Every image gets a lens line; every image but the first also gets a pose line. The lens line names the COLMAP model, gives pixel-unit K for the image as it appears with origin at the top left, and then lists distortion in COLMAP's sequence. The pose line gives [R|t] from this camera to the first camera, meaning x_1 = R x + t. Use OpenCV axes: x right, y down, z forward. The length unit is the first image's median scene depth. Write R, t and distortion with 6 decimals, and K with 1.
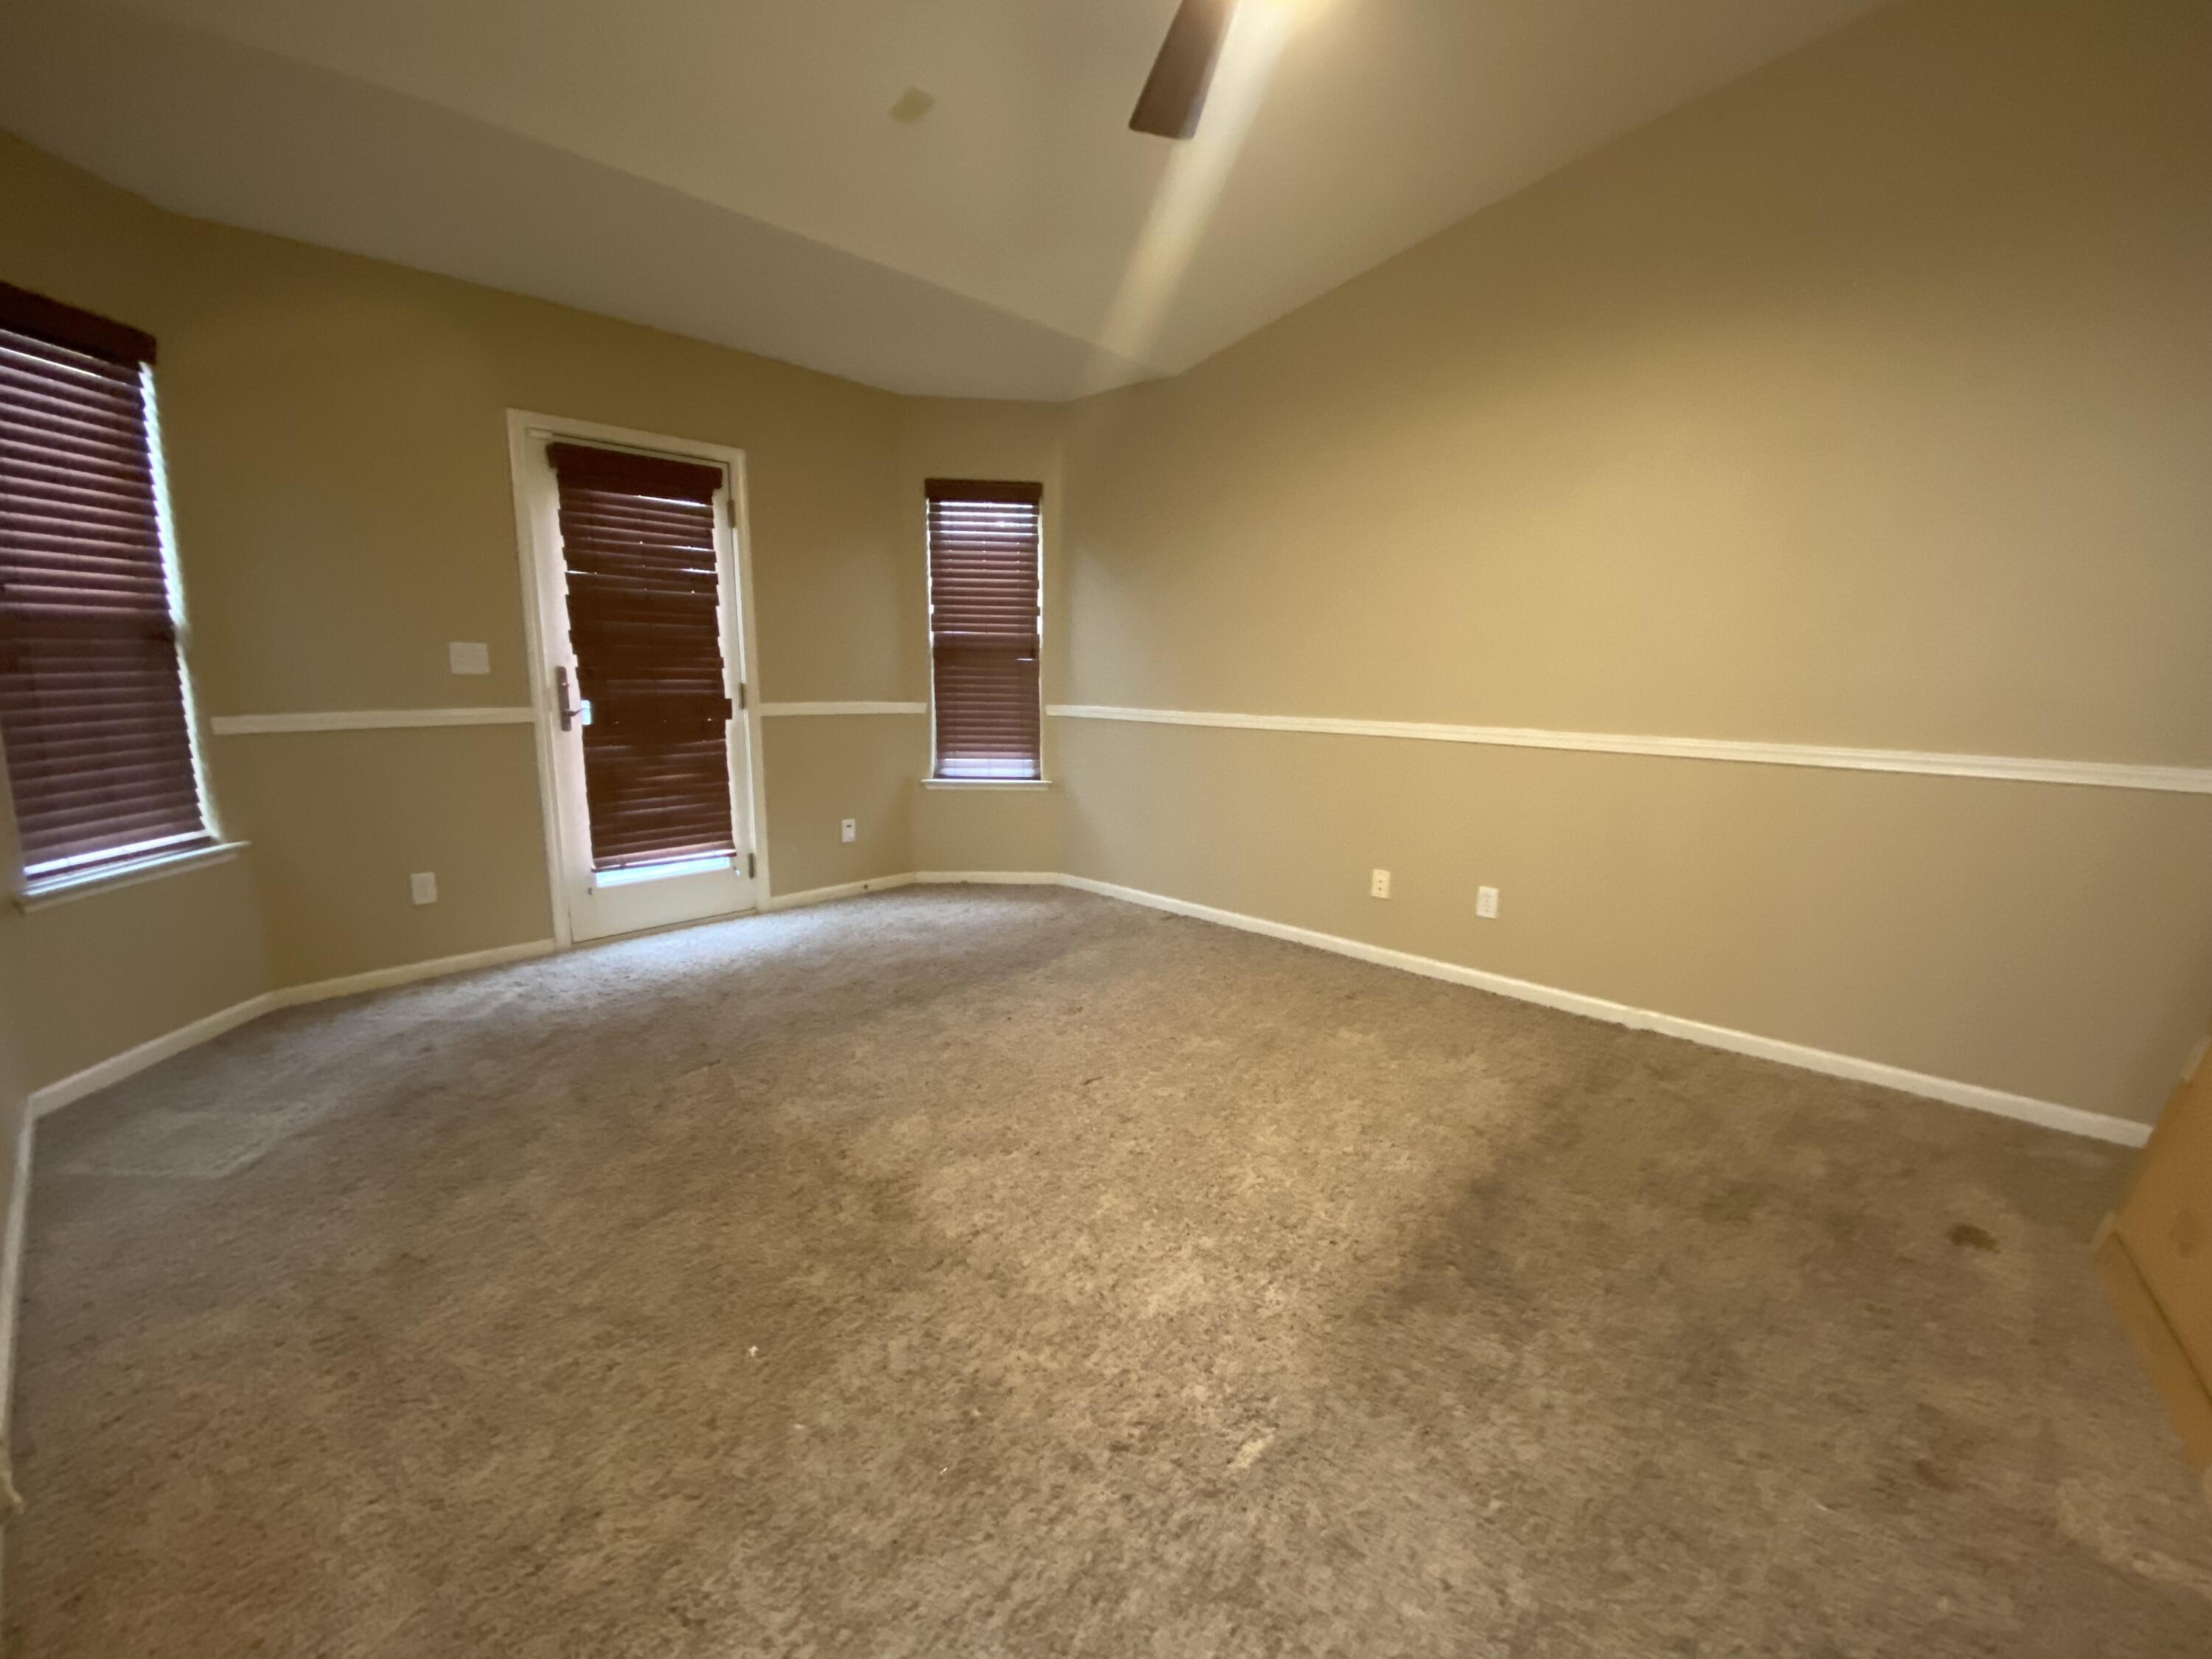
lens RADIAL K [[898.9, 0, 1106.6], [0, 898.9, 848.4], [0, 0, 1]] dist [0.016156, -0.022340]
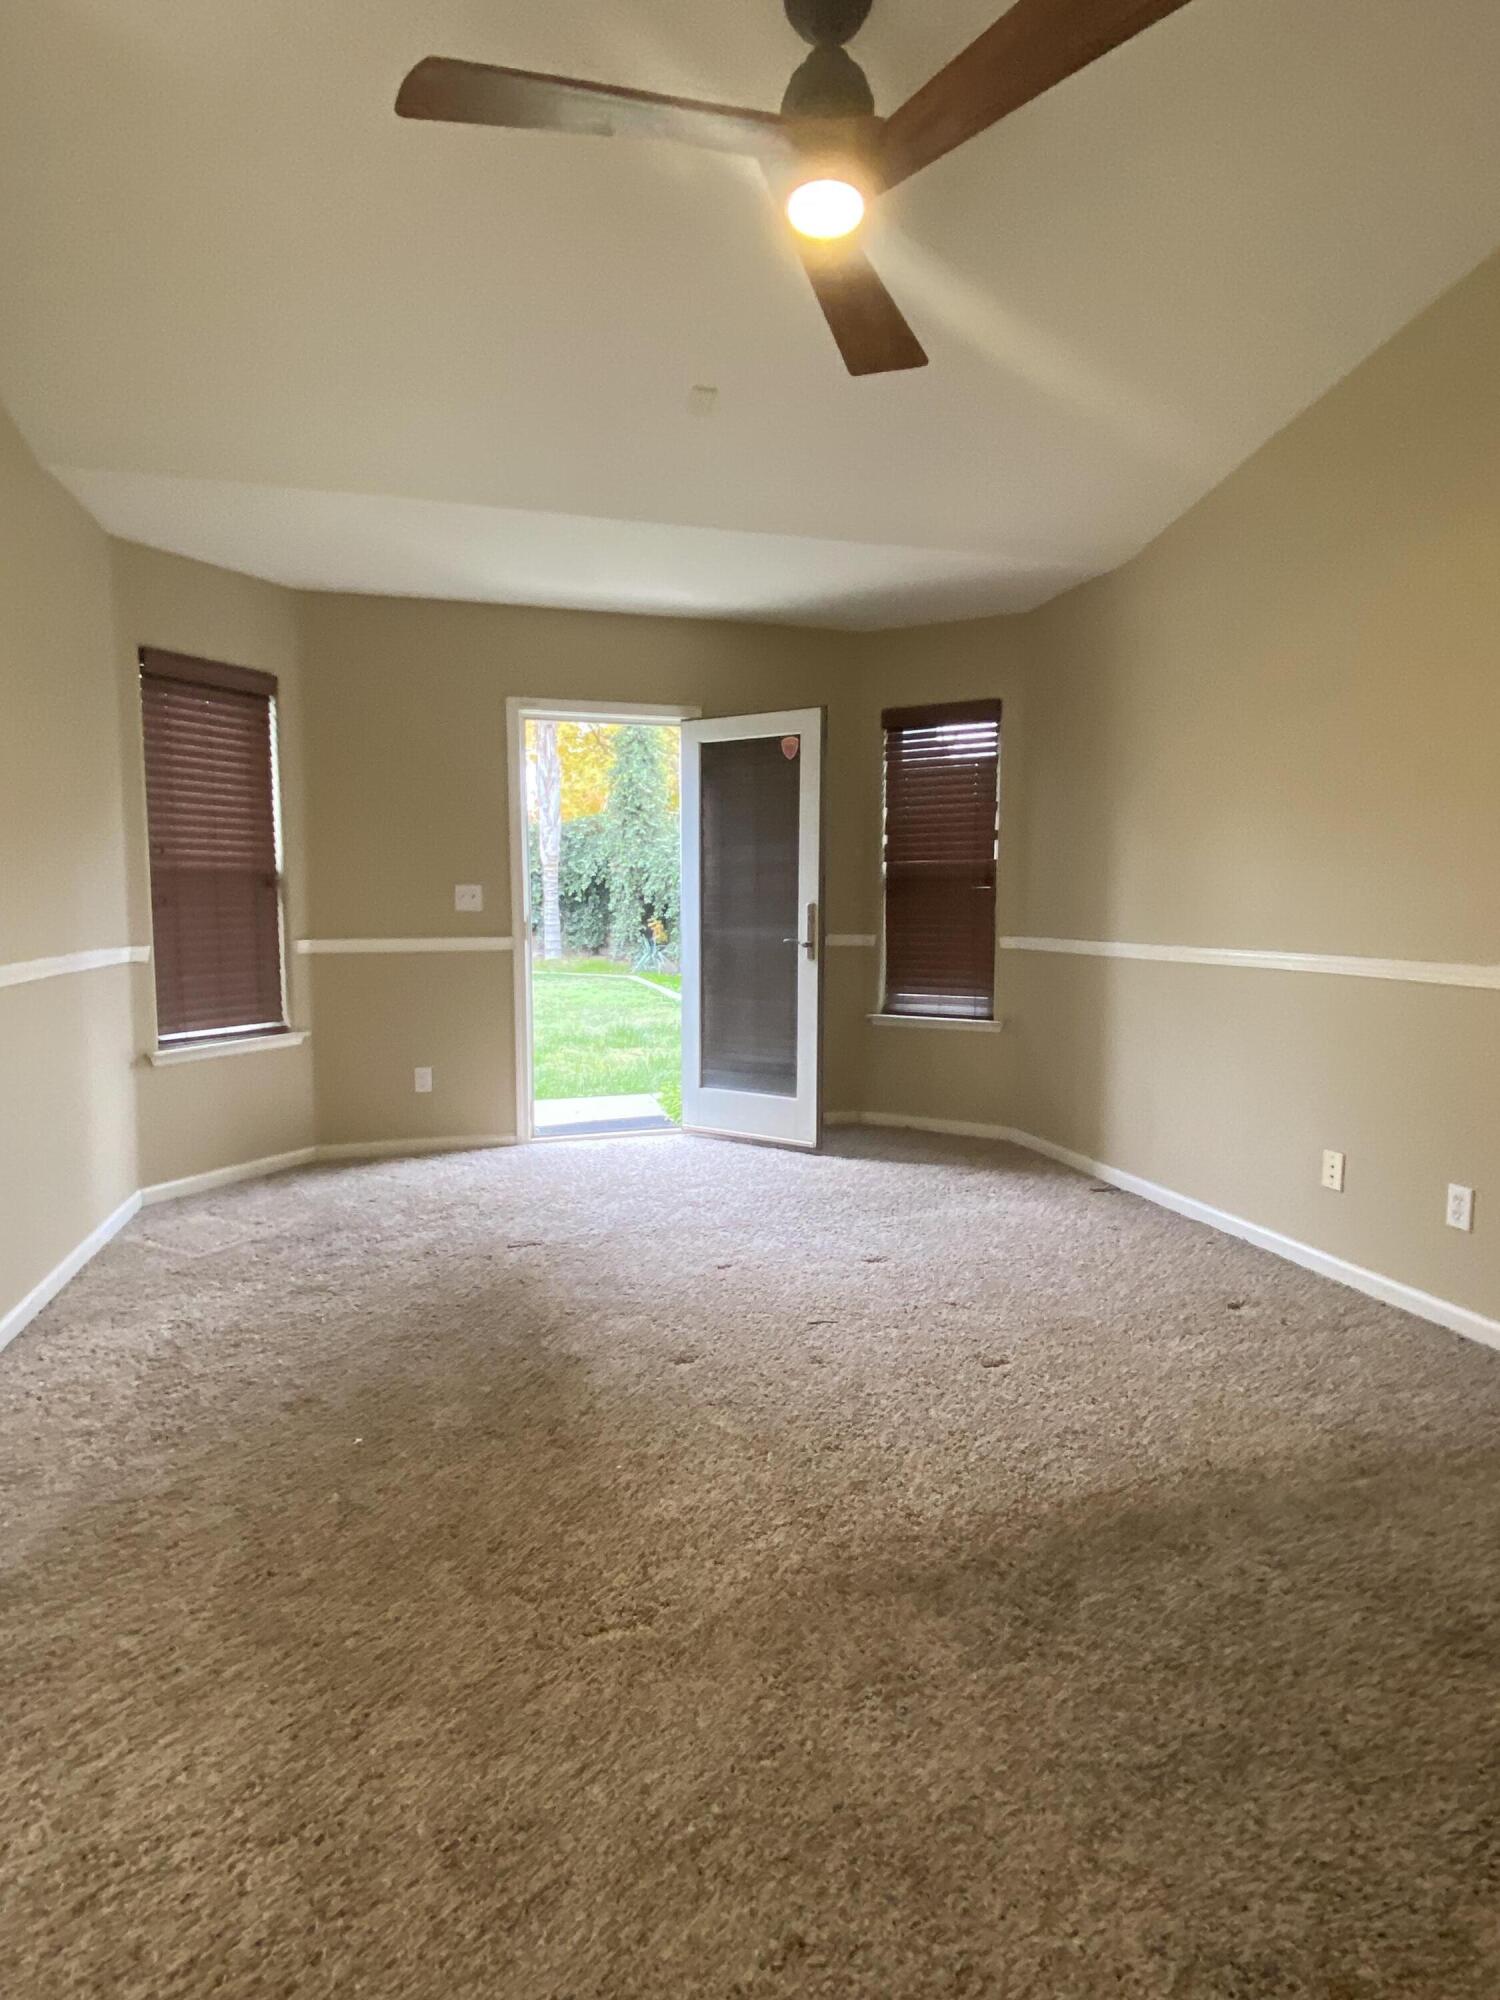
lens RADIAL K [[1030.1, 0, 750.0], [0, 1030.1, 1000.0], [0, 0, 1]] dist [0.017052, -0.000089]
pose [[0.855610, 0.027981, -0.516864, 0.259060], [-0.085119, 0.992550, -0.087172, 0.014790], [0.510575, 0.118580, 0.851617, 0.001996]]
